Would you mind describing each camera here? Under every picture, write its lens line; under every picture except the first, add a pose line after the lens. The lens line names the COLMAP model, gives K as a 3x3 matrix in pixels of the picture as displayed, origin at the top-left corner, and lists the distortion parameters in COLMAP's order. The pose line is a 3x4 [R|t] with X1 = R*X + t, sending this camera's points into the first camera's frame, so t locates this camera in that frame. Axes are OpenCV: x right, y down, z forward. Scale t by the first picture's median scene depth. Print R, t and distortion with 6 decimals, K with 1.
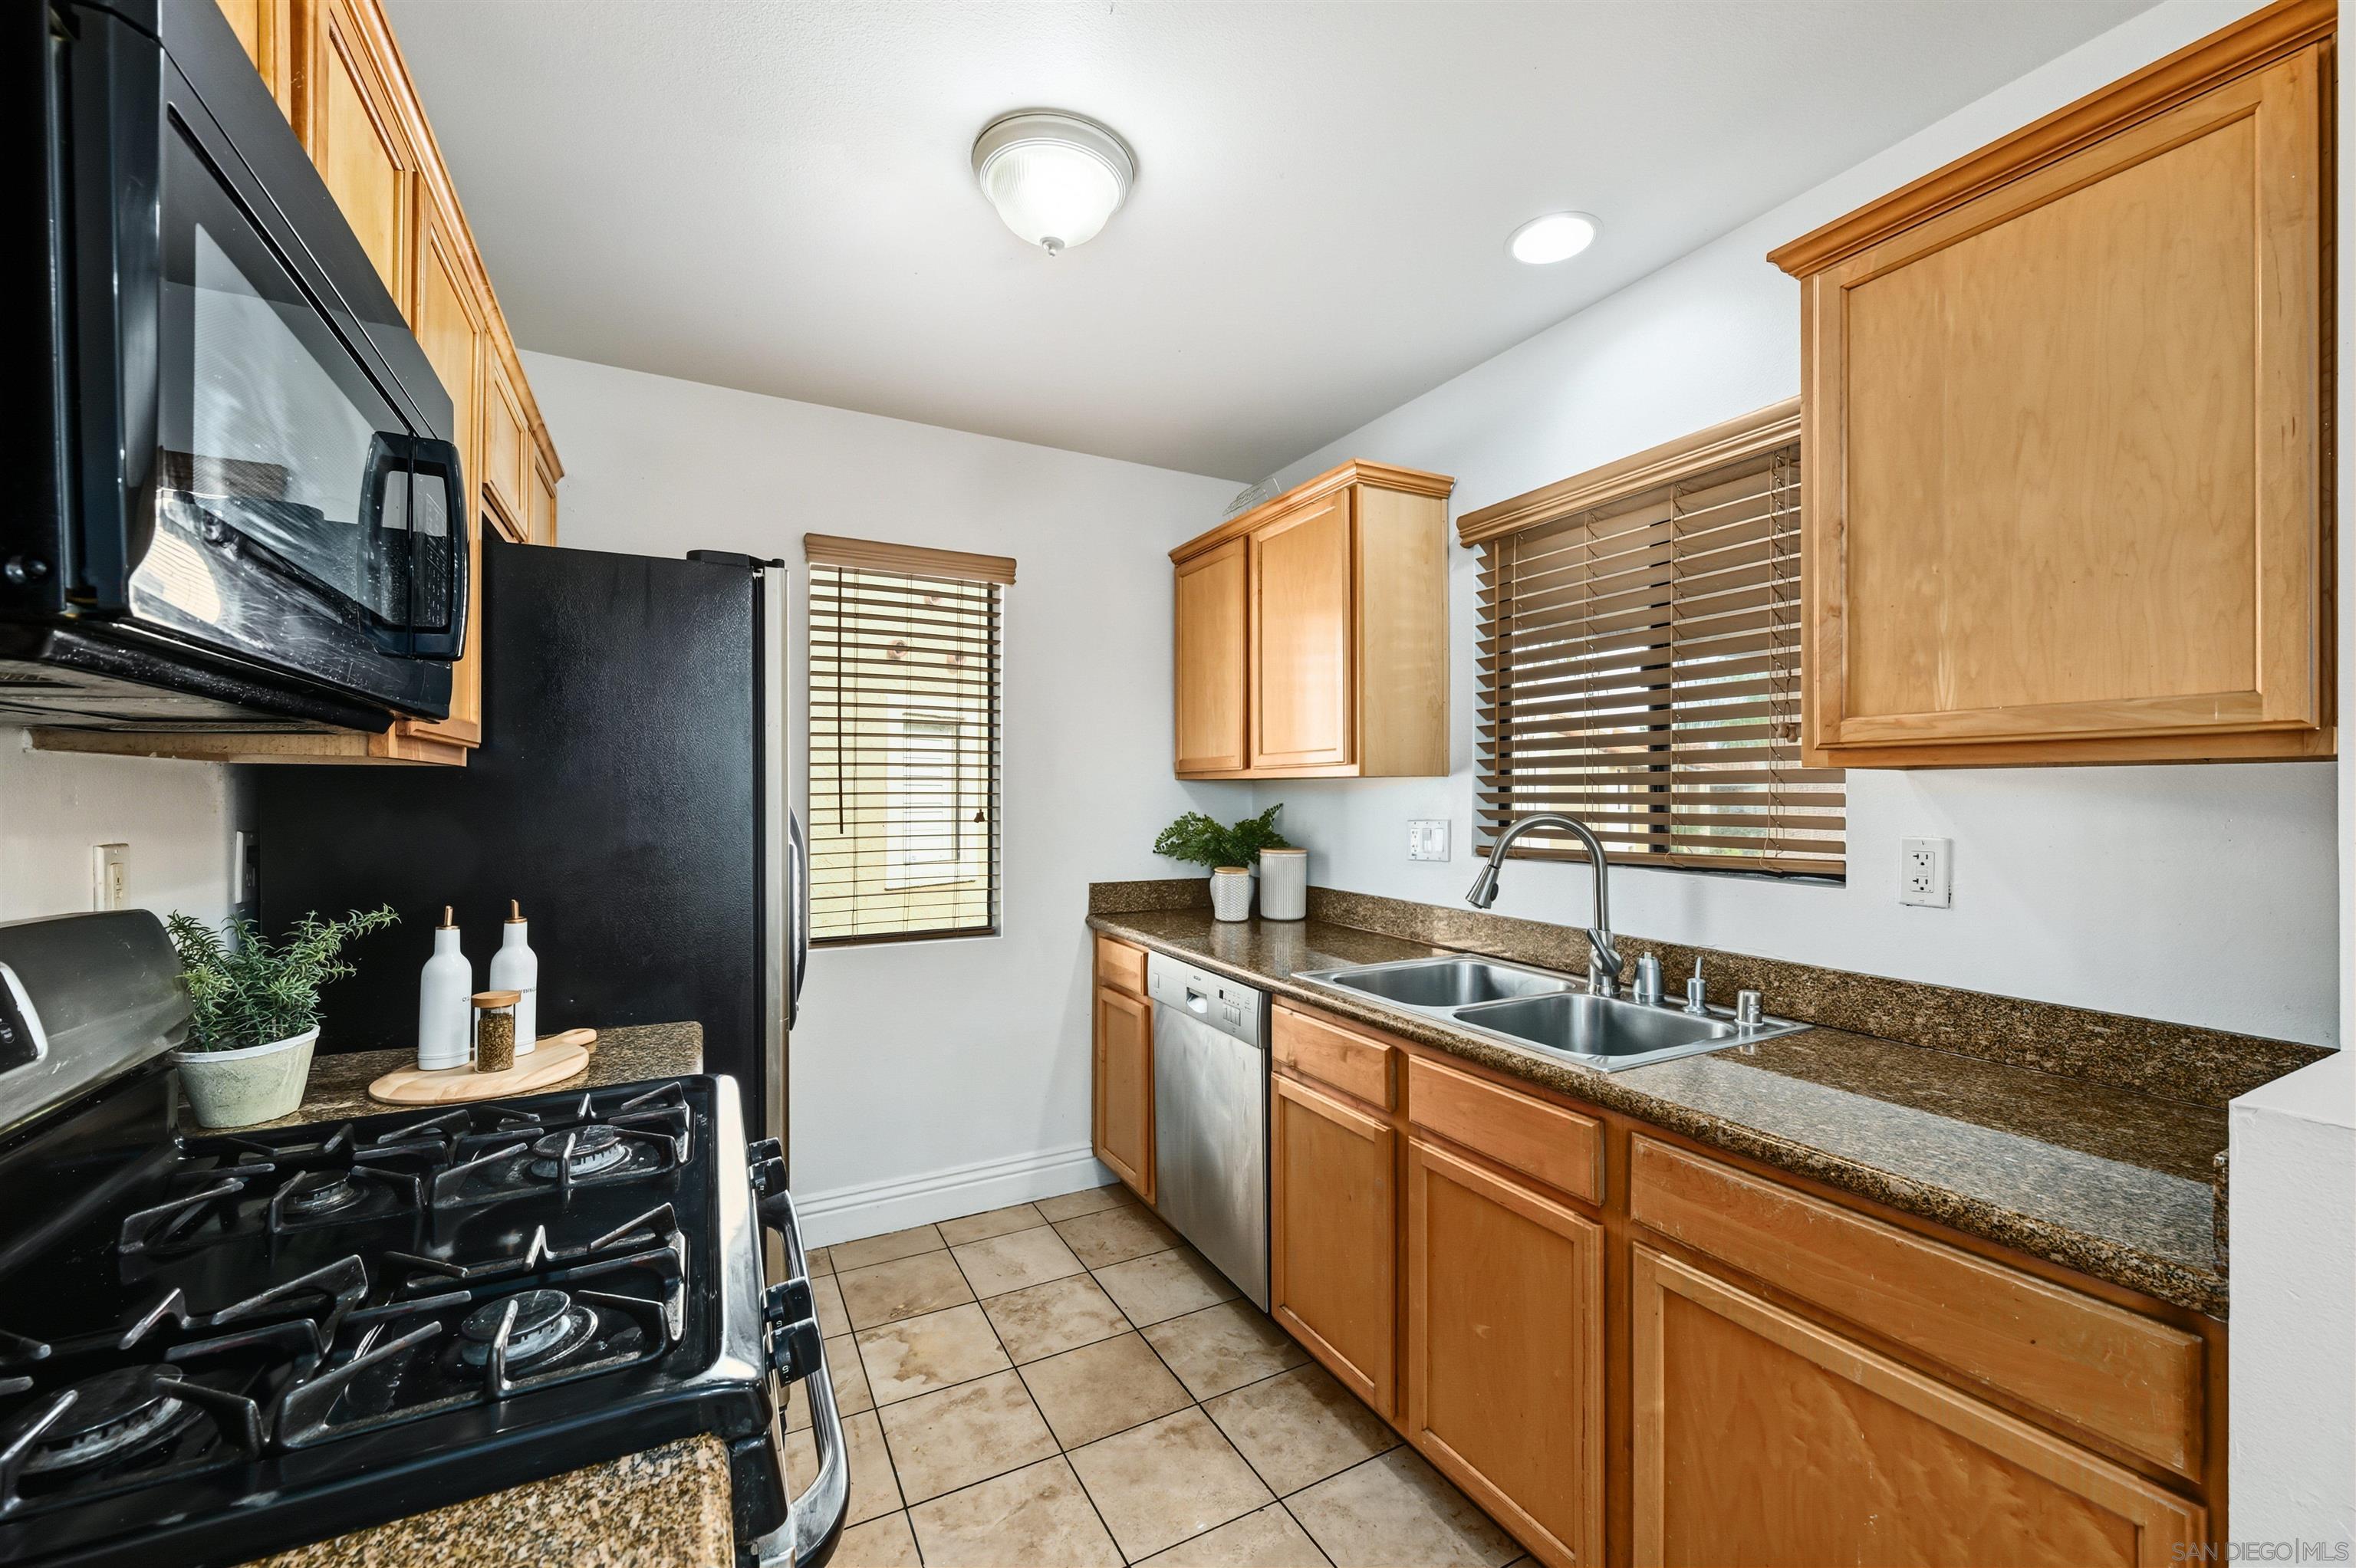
lens RADIAL K [[919.7, 0, 1181.5], [0, 919.7, 794.9], [0, 0, 1]] dist [-0.001857, 0.000641]
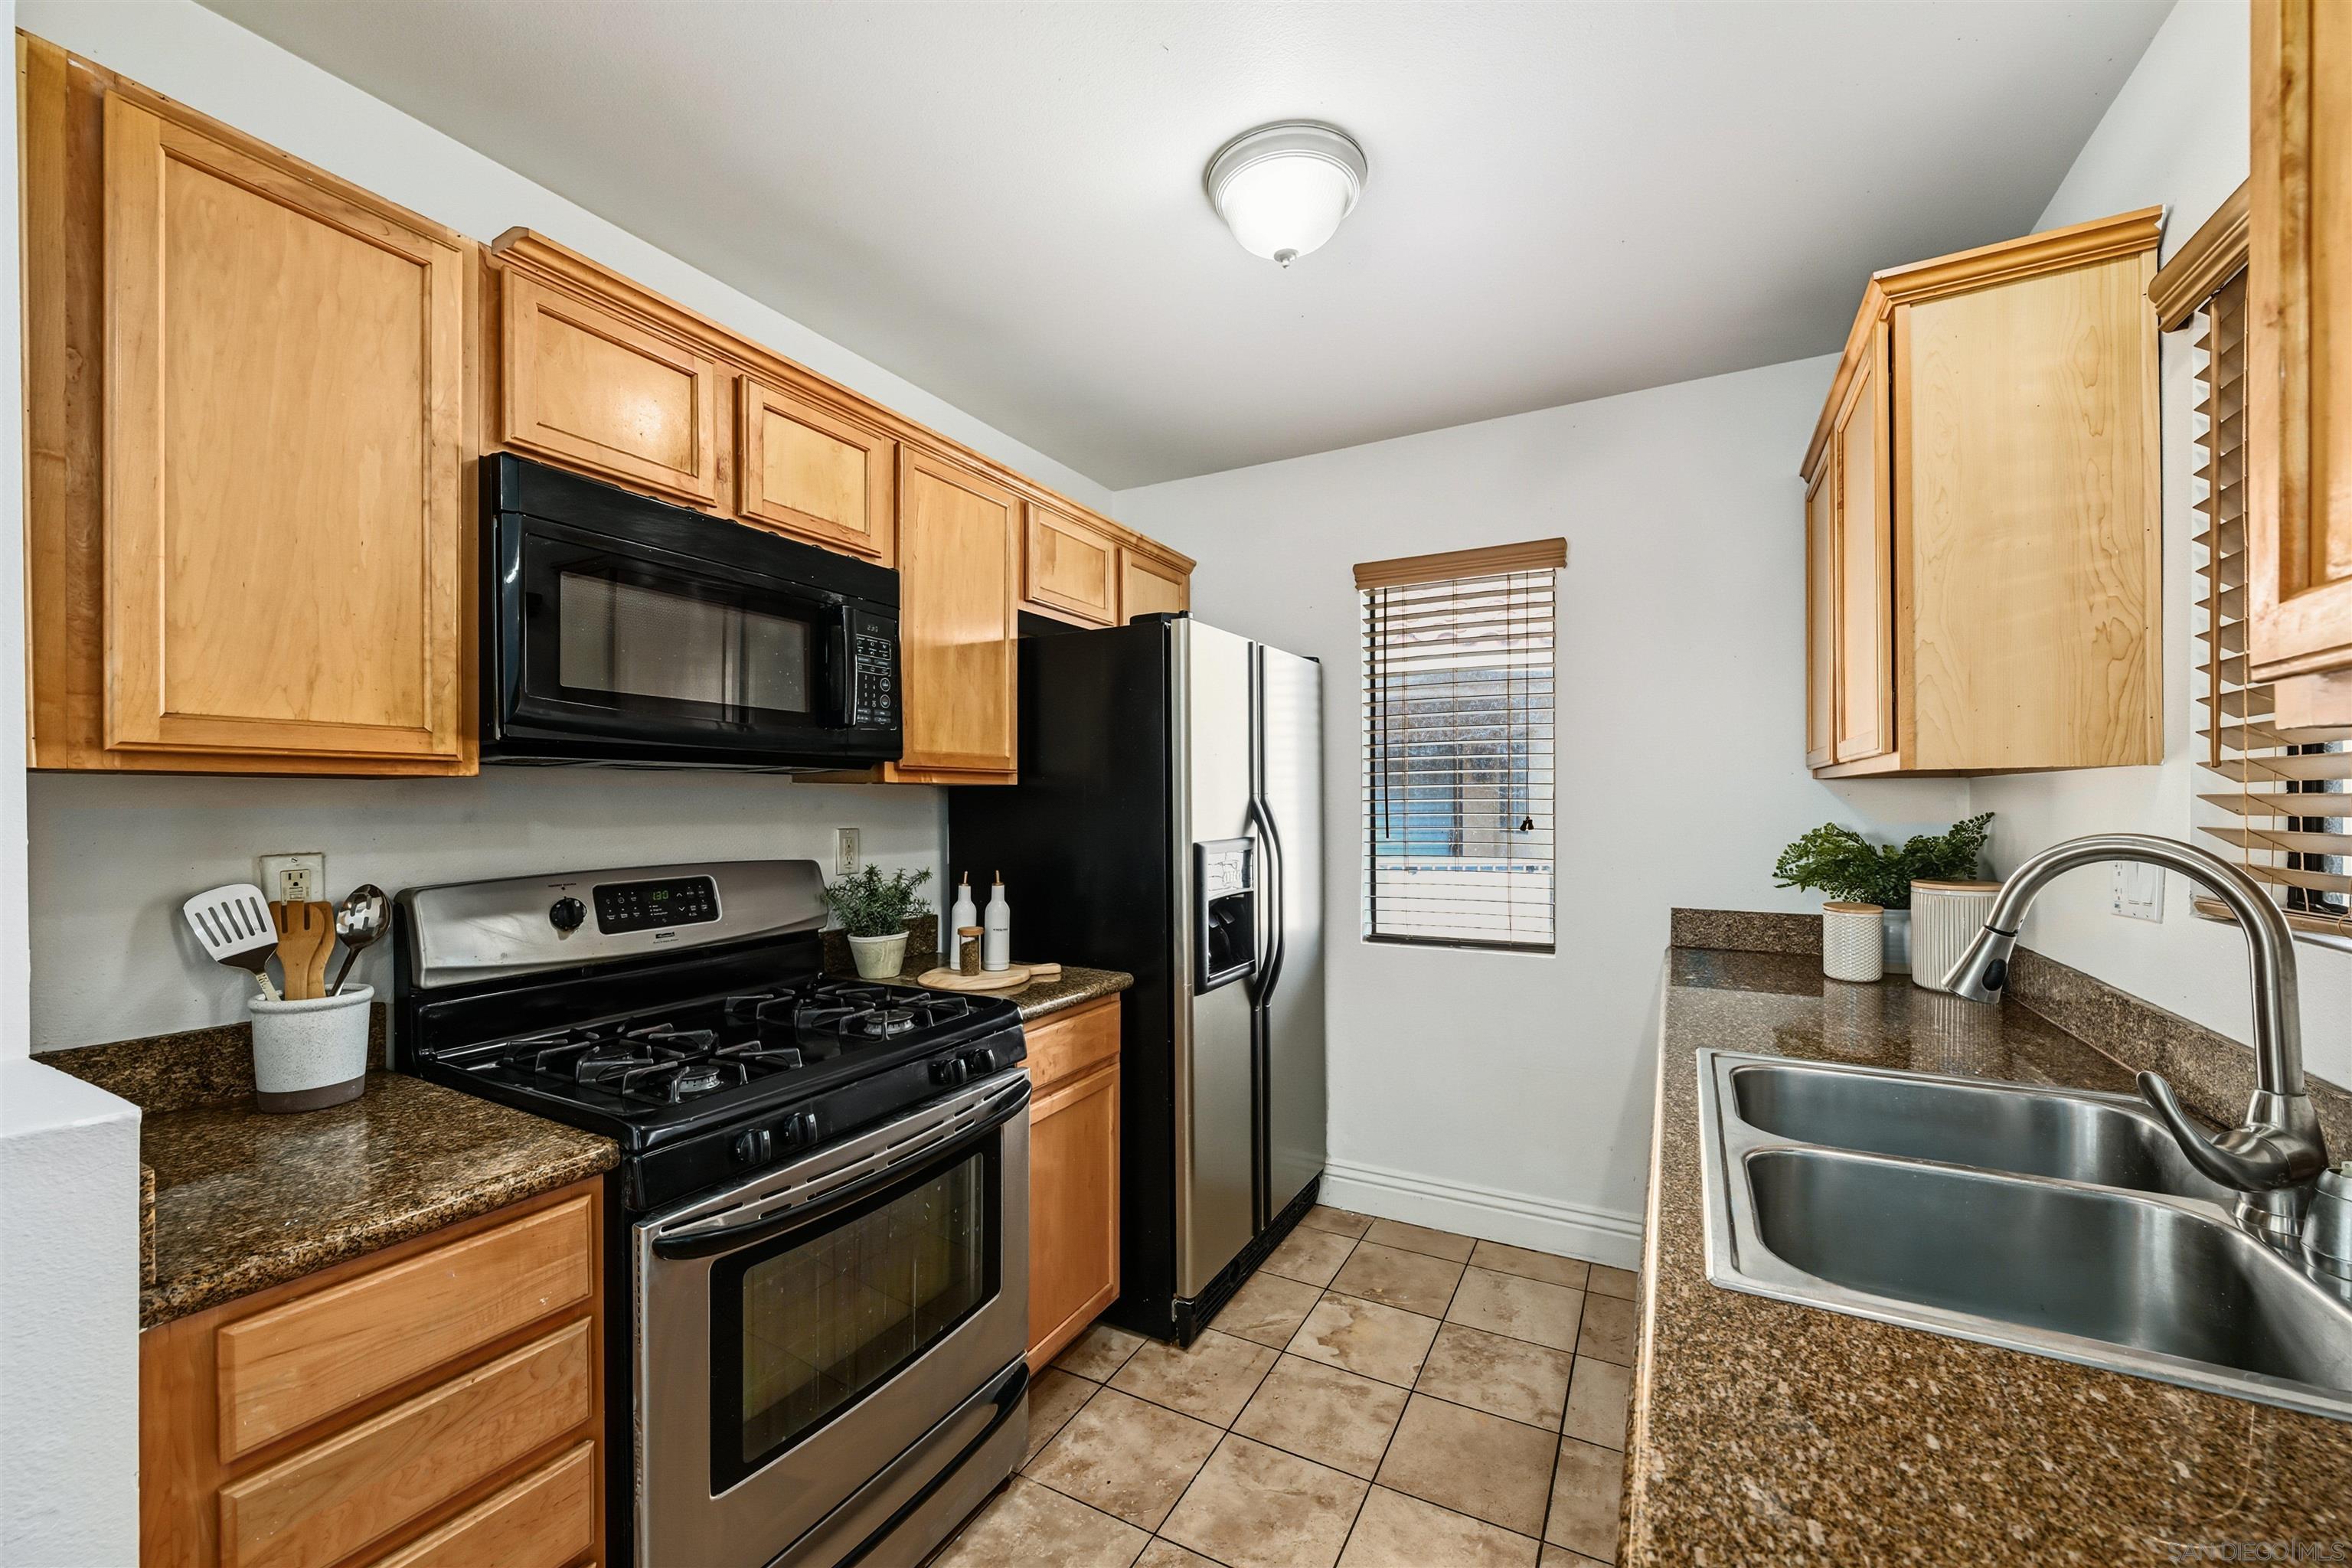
lens RADIAL K [[918.2, 0, 1182.2], [0, 918.2, 808.1], [0, 0, 1]] dist [-0.001857, 0.000641]
pose [[0.552533, 0.003014, -0.833485, 0.454866], [0.004028, 0.999972, 0.006286, -0.000158], [0.833481, -0.006830, 0.552506, 0.246006]]
